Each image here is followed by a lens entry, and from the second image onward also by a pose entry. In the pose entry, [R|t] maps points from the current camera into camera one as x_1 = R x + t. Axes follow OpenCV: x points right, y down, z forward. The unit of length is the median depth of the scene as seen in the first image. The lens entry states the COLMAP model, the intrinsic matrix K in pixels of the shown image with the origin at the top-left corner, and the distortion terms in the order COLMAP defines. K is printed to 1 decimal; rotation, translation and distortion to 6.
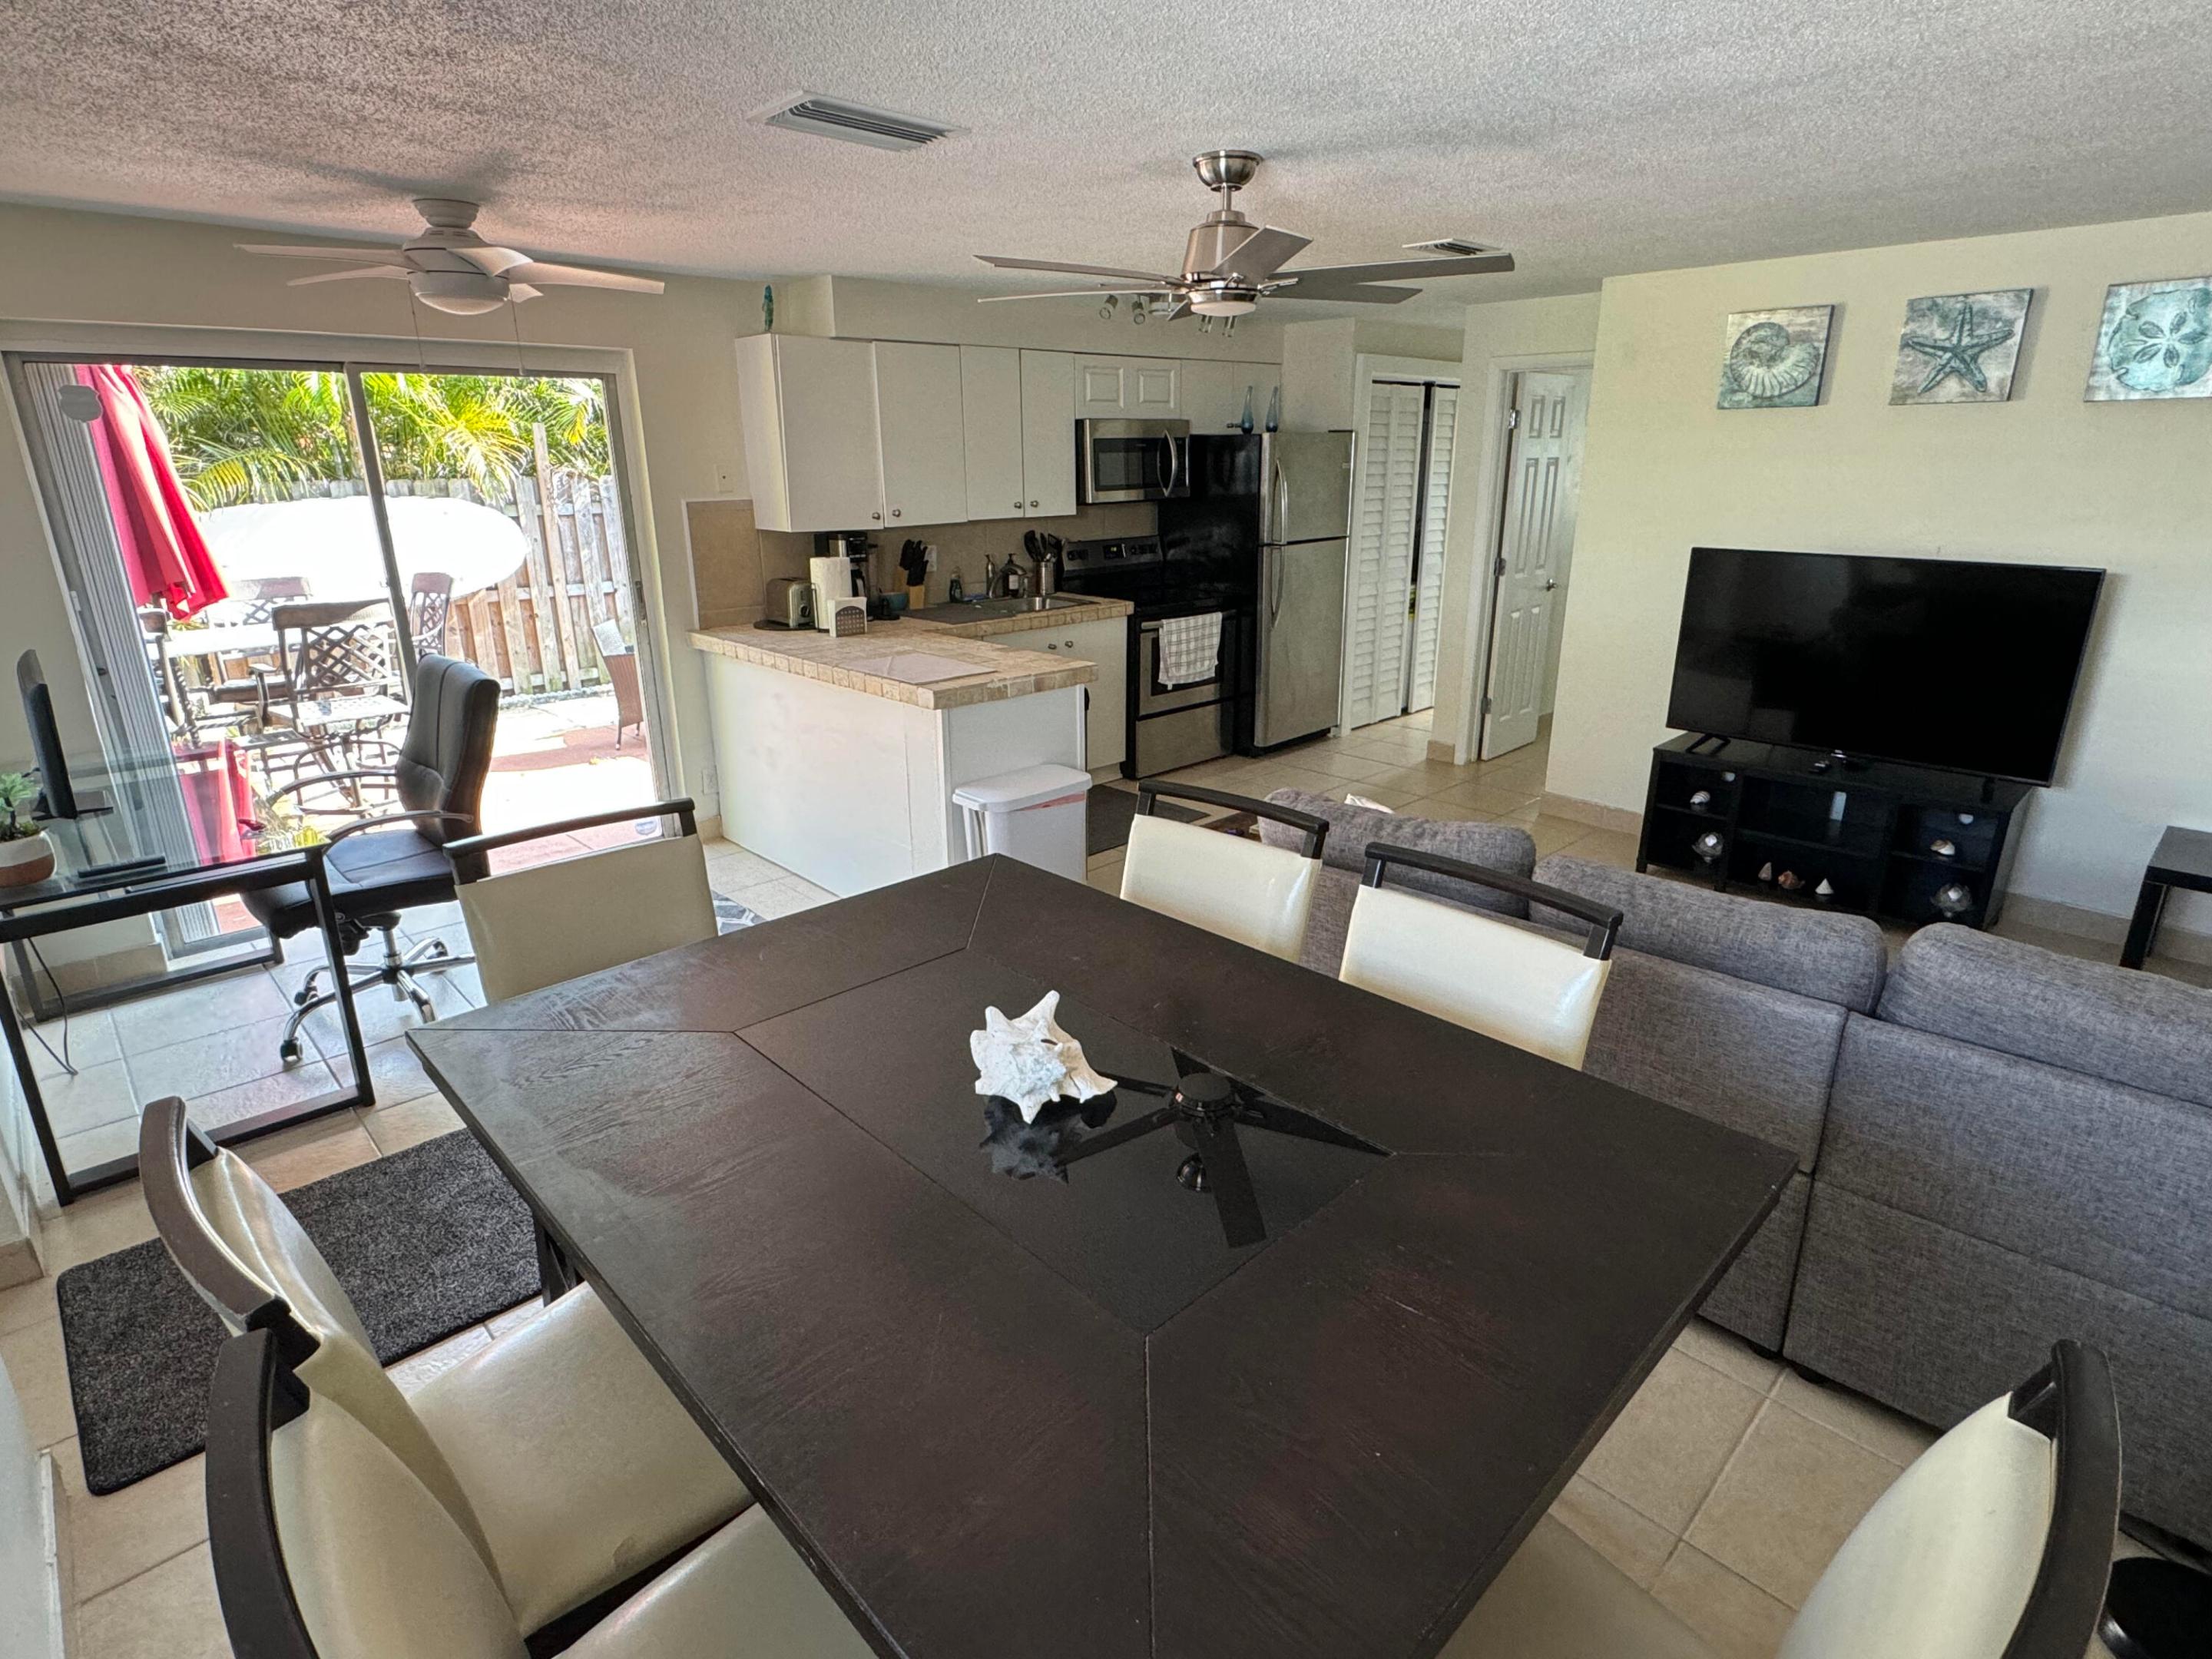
lens RADIAL K [[1142.9, 0, 1106.7], [0, 1142.9, 826.8], [0, 0, 1]] dist [0.002412, -0.001525]
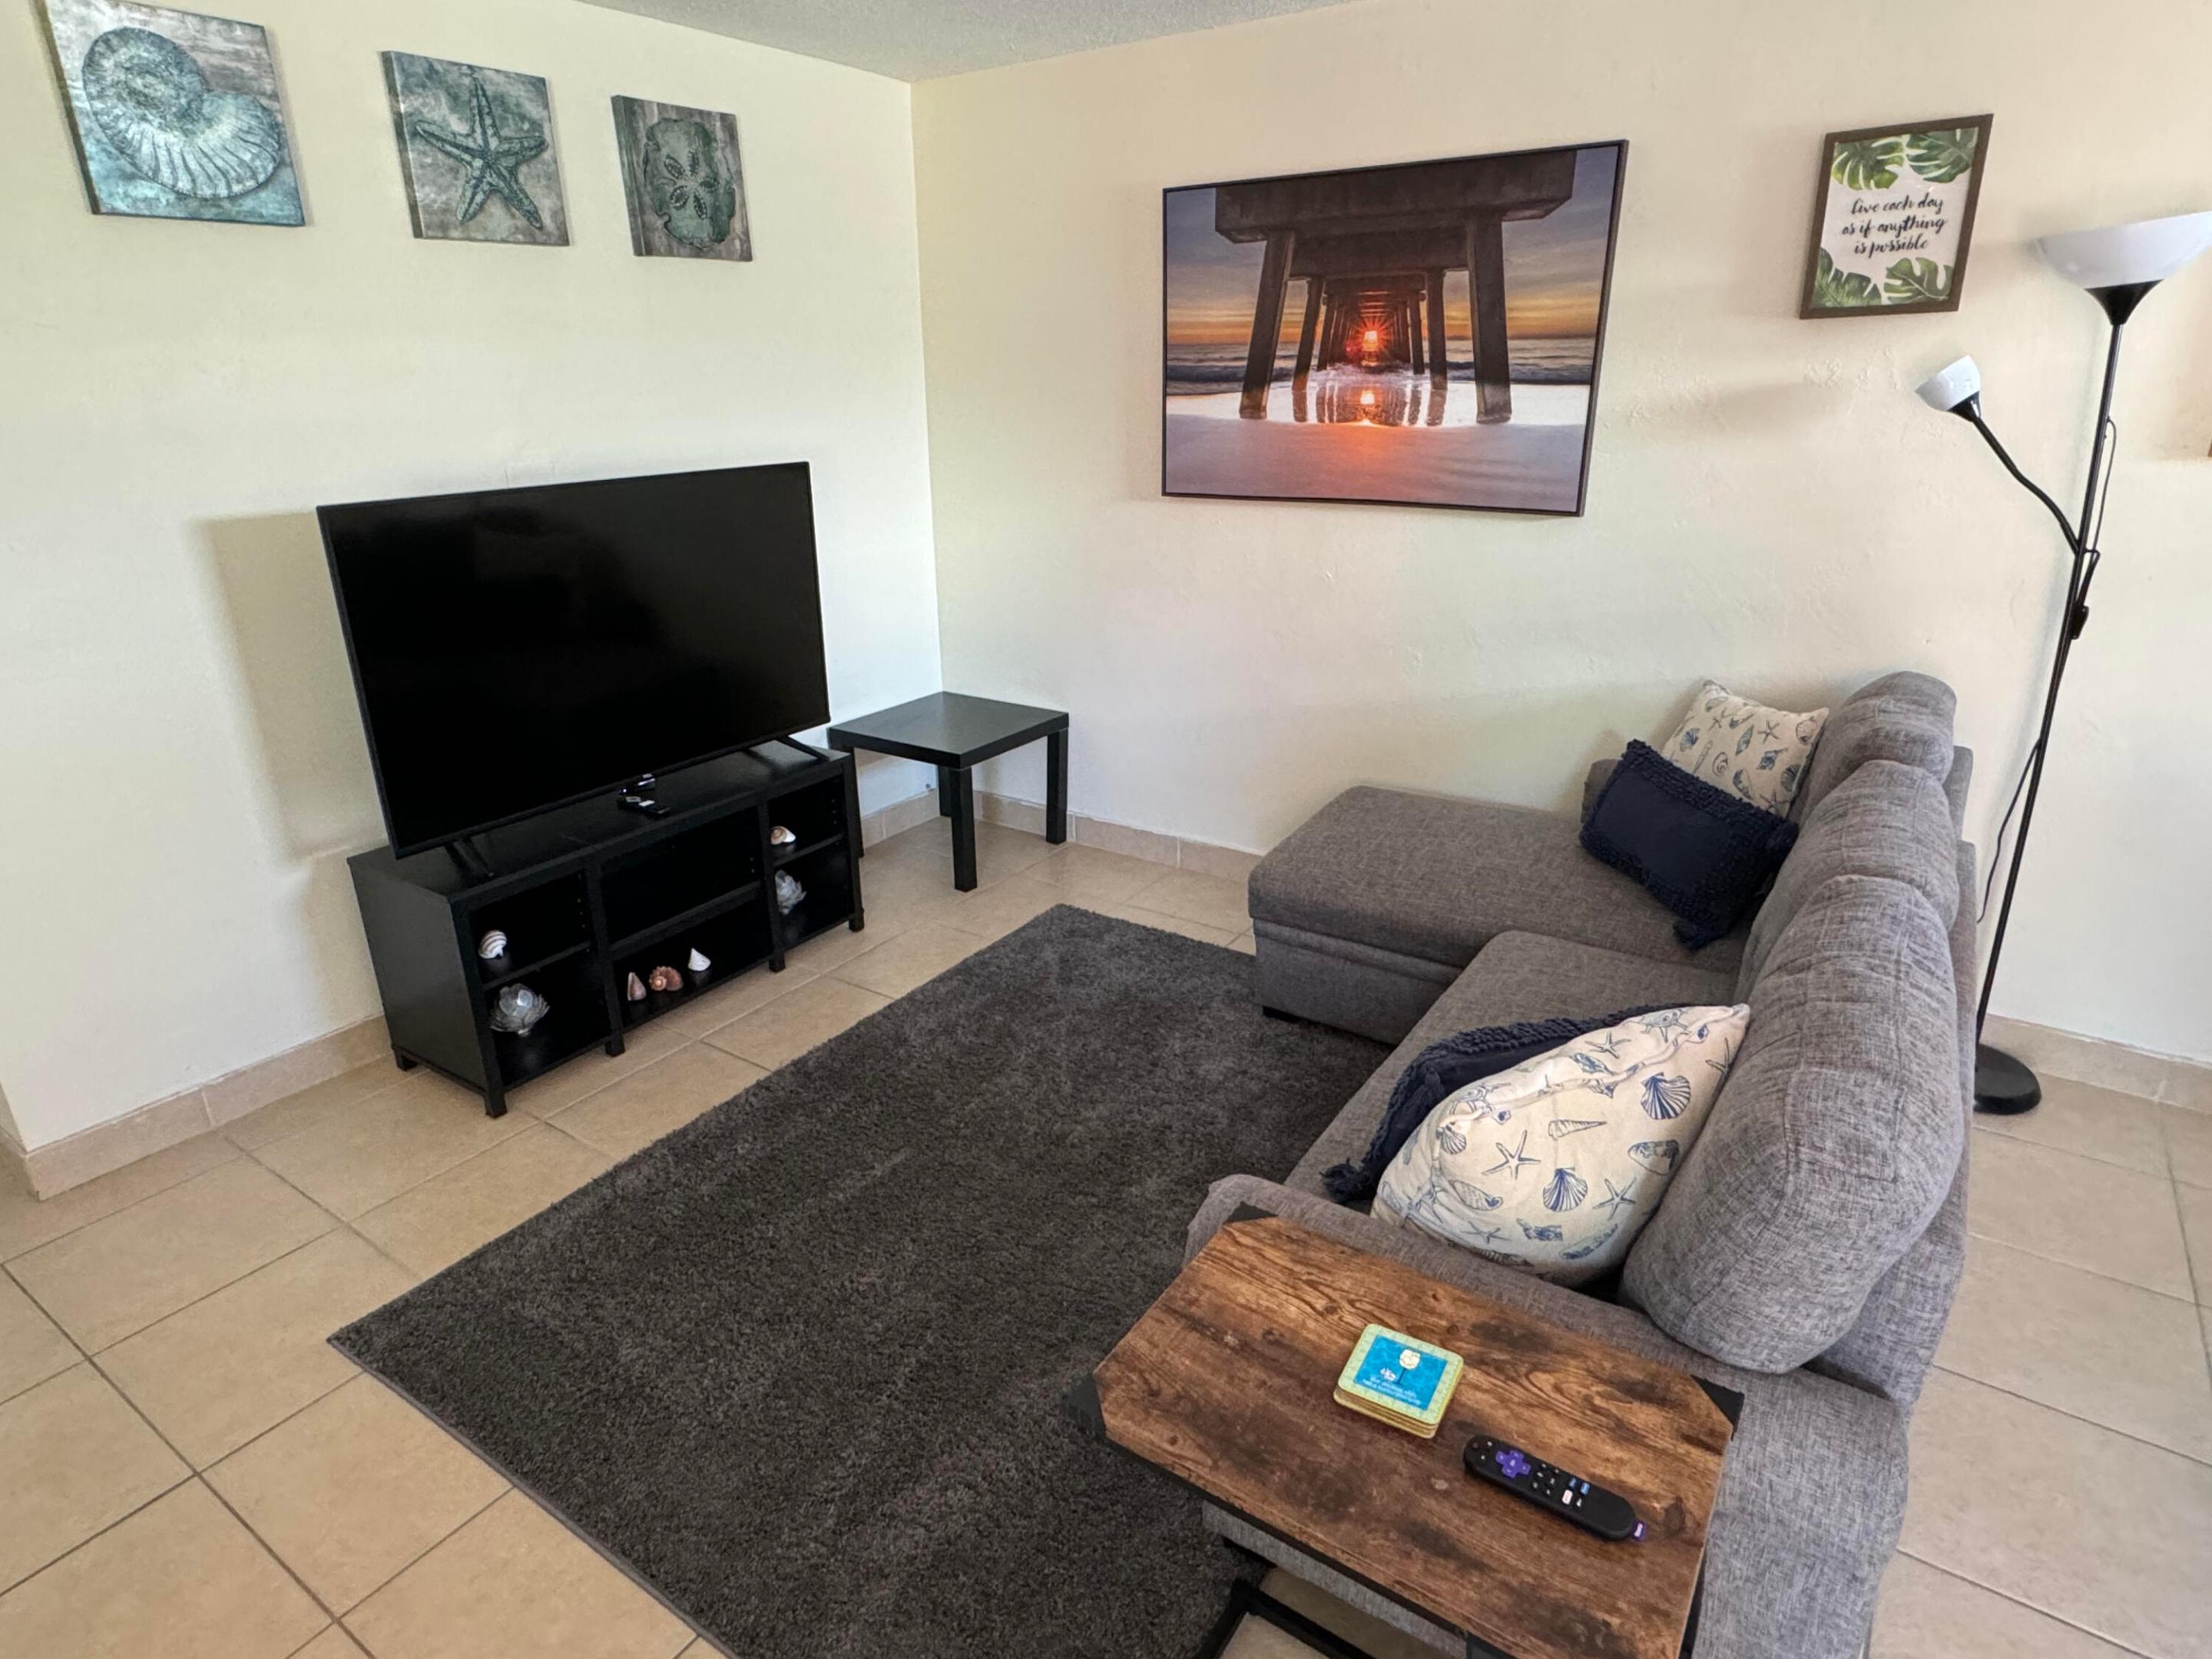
lens RADIAL K [[1238.6, 0, 1107.1], [0, 1238.6, 823.6], [0, 0, 1]] dist [-0.001165, 0.000460]
pose [[-0.207371, -0.332385, 0.920064, -0.064796], [0.320900, 0.865355, 0.384948, -0.173586], [-0.924132, 0.375075, -0.072787, 0.607508]]
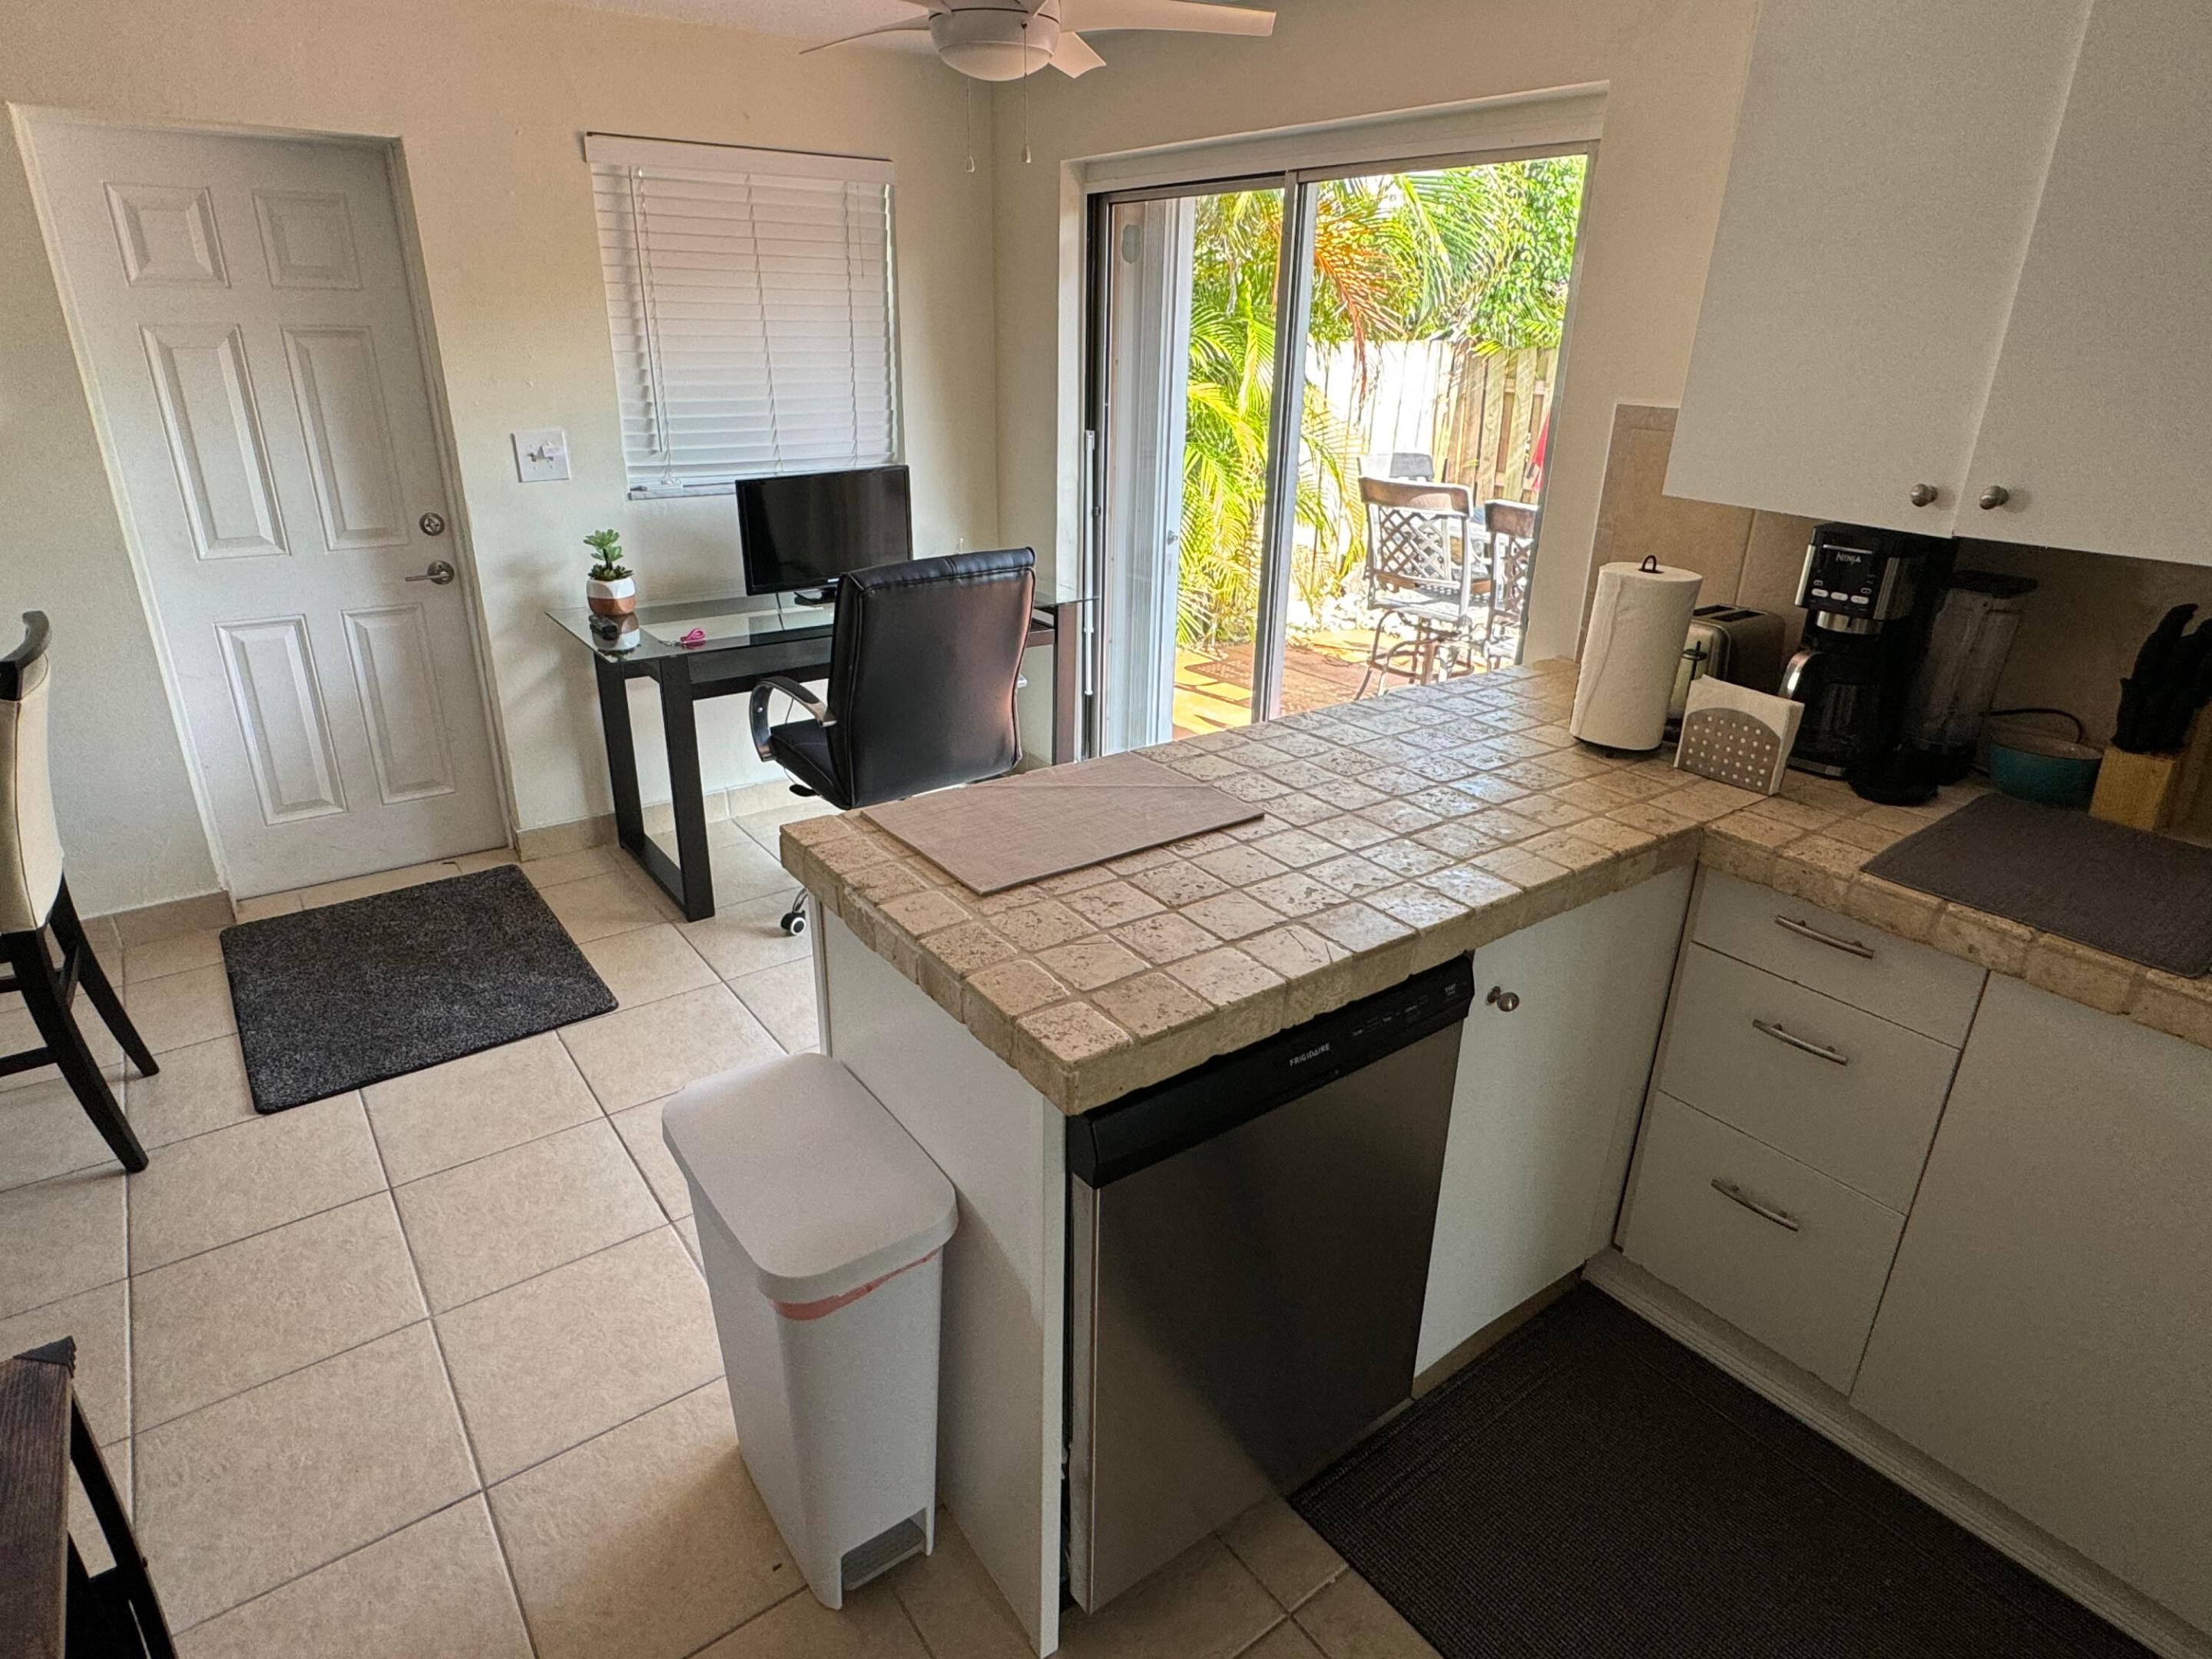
lens RADIAL K [[1238.6, 0, 1103.4], [0, 1238.6, 827.2], [0, 0, 1]] dist [-0.001165, 0.000460]
pose [[-0.132504, 0.379767, -0.915543, 0.173331], [-0.331152, 0.853650, 0.402020, -0.225701], [0.934227, 0.356453, 0.012649, 0.712908]]
